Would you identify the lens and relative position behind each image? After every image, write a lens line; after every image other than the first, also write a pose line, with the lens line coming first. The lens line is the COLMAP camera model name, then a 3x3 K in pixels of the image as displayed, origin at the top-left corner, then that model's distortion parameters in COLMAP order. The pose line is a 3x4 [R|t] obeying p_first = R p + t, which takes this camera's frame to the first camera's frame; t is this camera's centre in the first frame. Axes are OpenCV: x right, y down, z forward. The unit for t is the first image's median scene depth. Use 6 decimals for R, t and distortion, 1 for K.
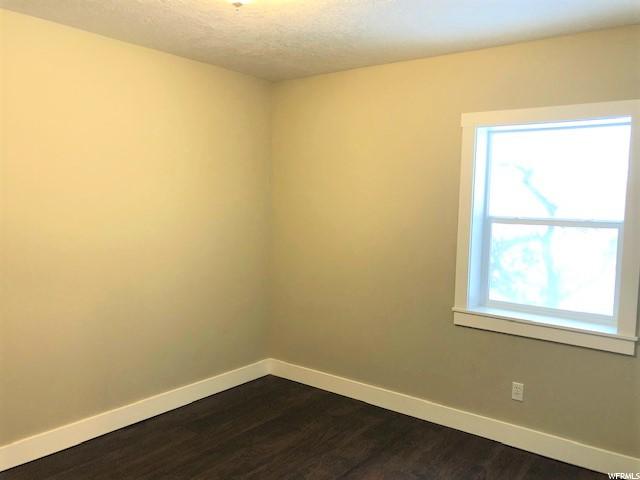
lens RADIAL K [[524.8, 0, 320.0], [0, 524.8, 240.0], [0, 0, 1]] dist [0.050410, -0.003155]
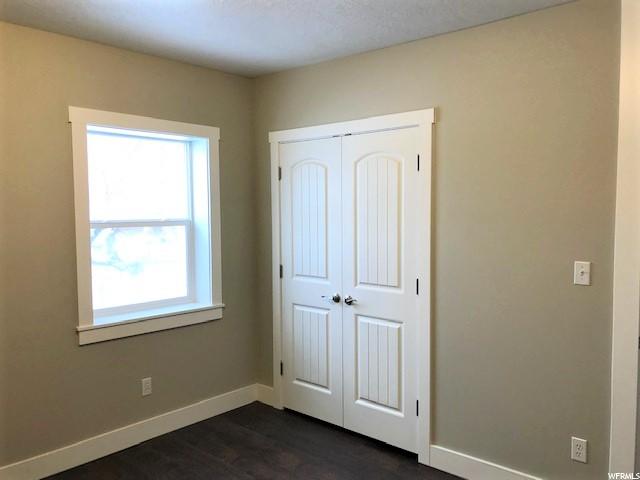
lens RADIAL K [[524.8, 0, 320.0], [0, 524.8, 240.0], [0, 0, 1]] dist [0.050410, -0.003155]
pose [[0.109916, -0.069799, 0.991487, -0.616177], [0.104826, 0.992782, 0.058269, -0.025894], [-0.988398, 0.097529, 0.116440, 0.530855]]
